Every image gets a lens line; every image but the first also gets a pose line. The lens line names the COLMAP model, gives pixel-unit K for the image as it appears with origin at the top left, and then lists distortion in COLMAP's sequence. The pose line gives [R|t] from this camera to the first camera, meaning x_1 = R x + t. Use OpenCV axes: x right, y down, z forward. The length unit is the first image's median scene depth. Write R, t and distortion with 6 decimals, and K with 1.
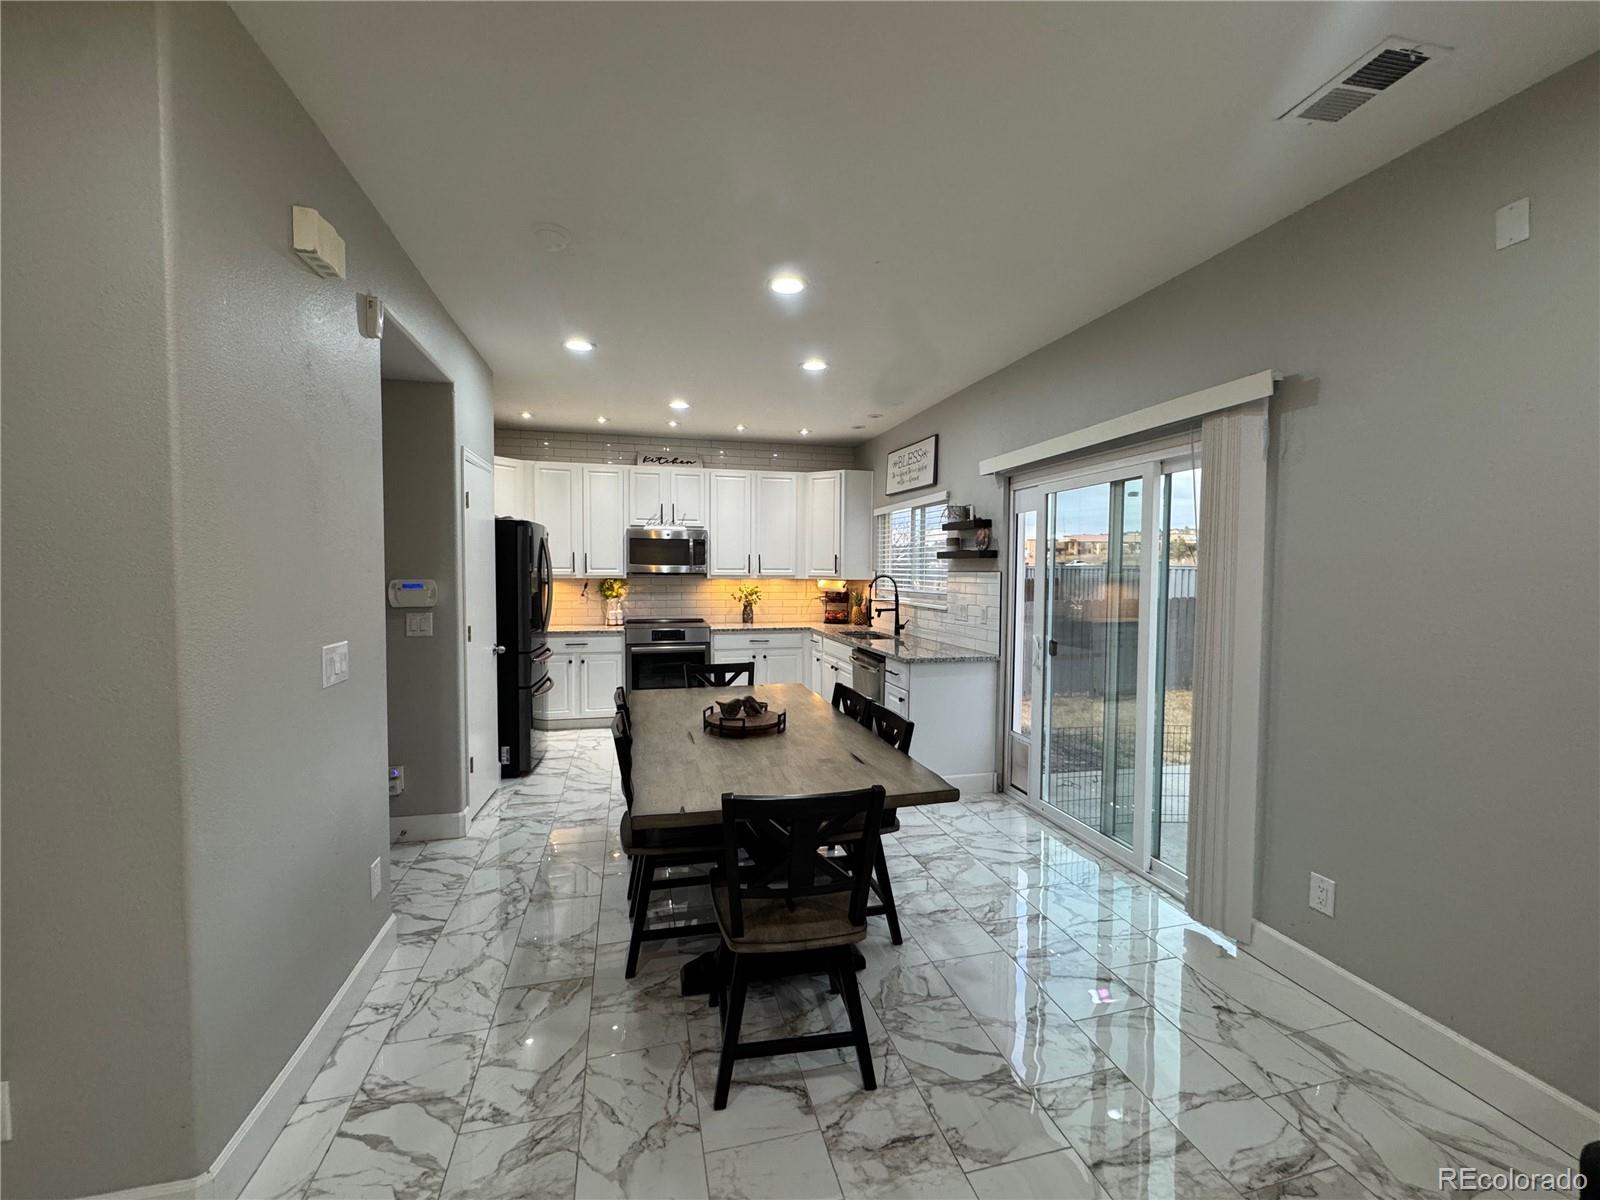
lens RADIAL K [[656.1, 0, 801.1], [0, 656.1, 597.6], [0, 0, 1]] dist [-0.006610, 0.000702]
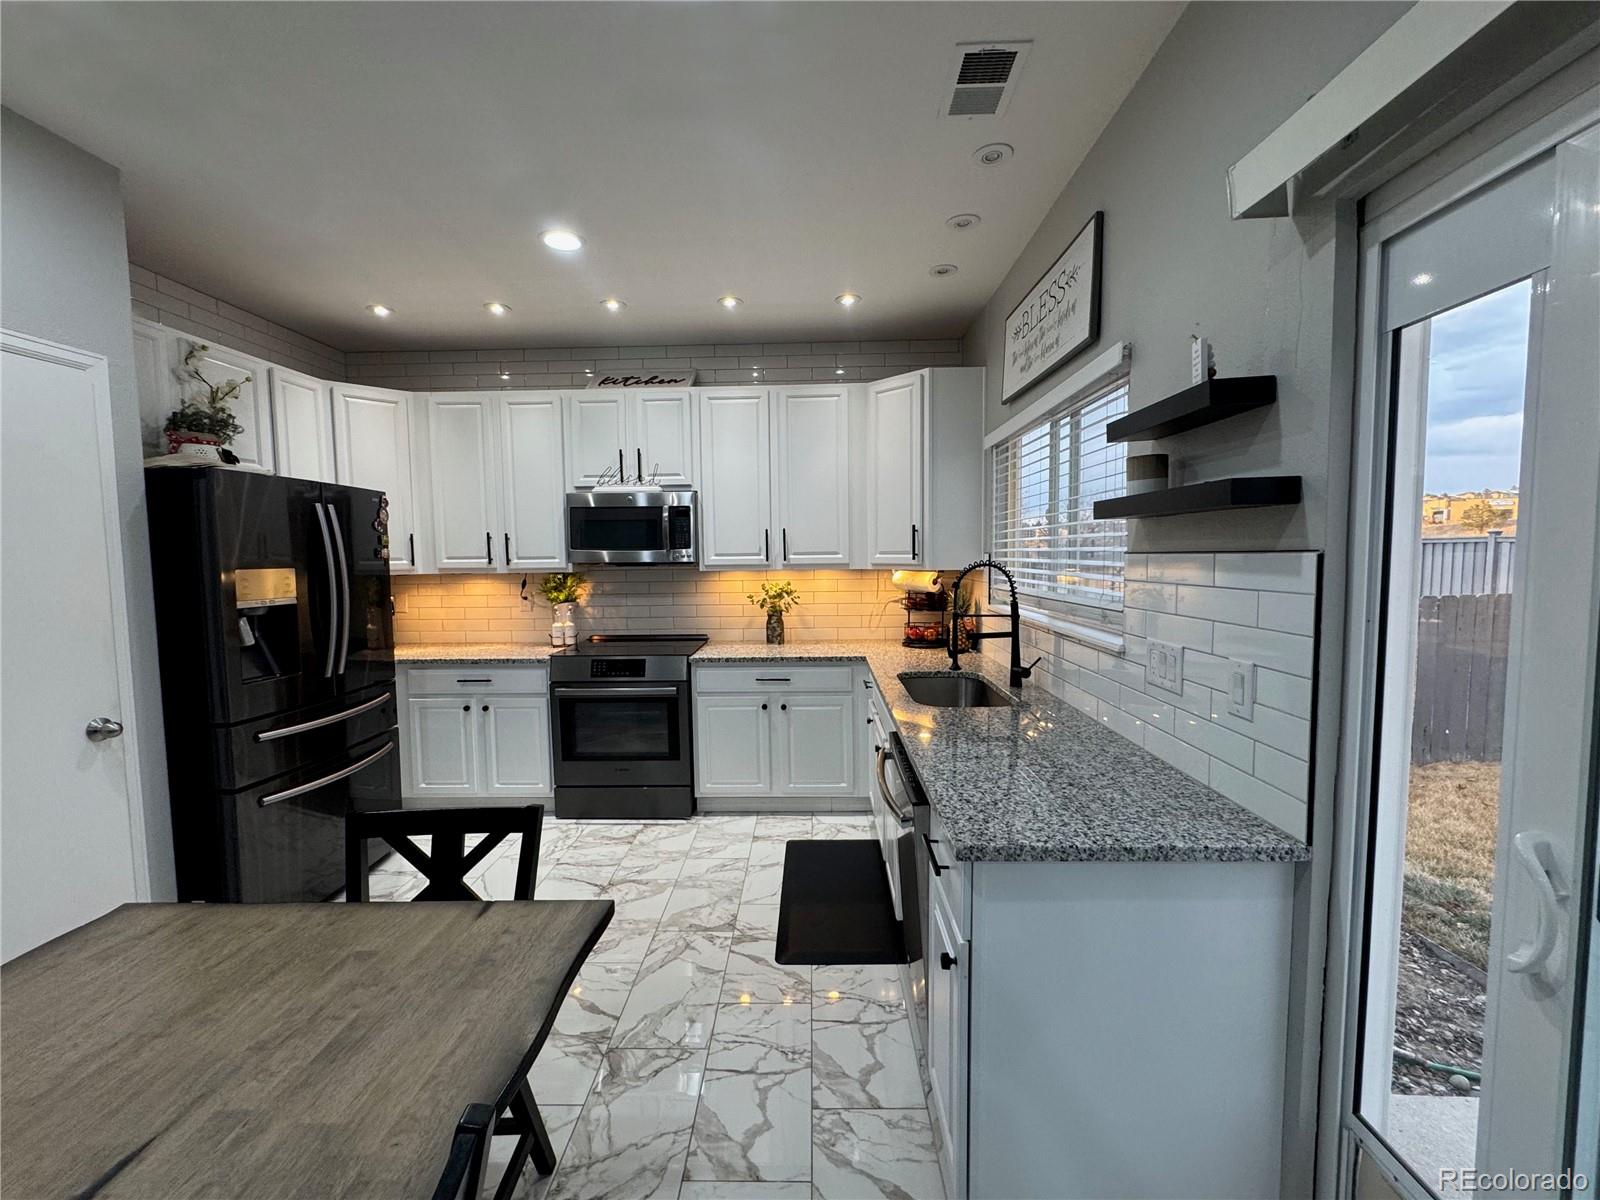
lens RADIAL K [[656.1, 0, 800.6], [0, 656.1, 596.3], [0, 0, 1]] dist [-0.006610, 0.000702]
pose [[0.962170, -0.000713, -0.272447, 0.125538], [0.006920, 0.999738, 0.021822, -0.020572], [0.272360, -0.022881, 0.961923, 0.501661]]
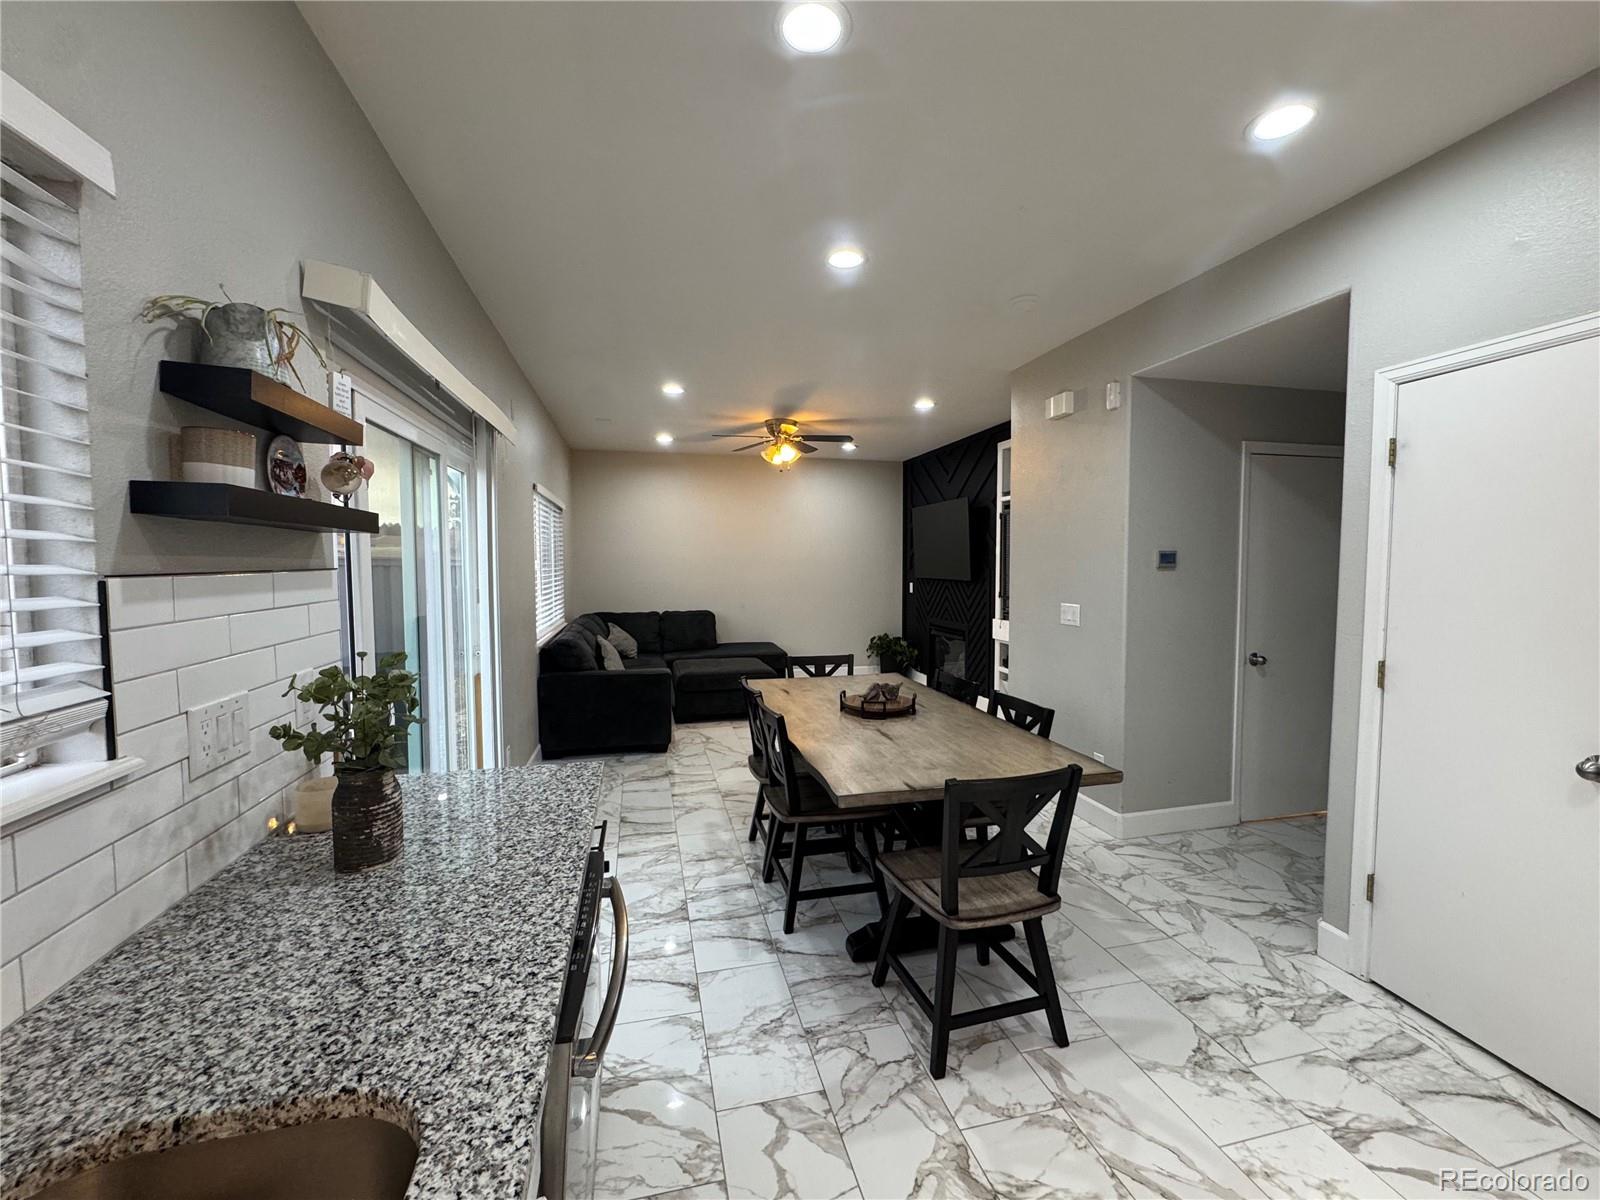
lens RADIAL K [[656.1, 0, 802.2], [0, 656.1, 599.3], [0, 0, 1]] dist [-0.006610, 0.000702]
pose [[-0.999896, -0.007689, 0.012182, 0.016972], [-0.006425, 0.994907, 0.100591, -0.045971], [-0.012894, 0.100502, -0.994853, 1.023463]]
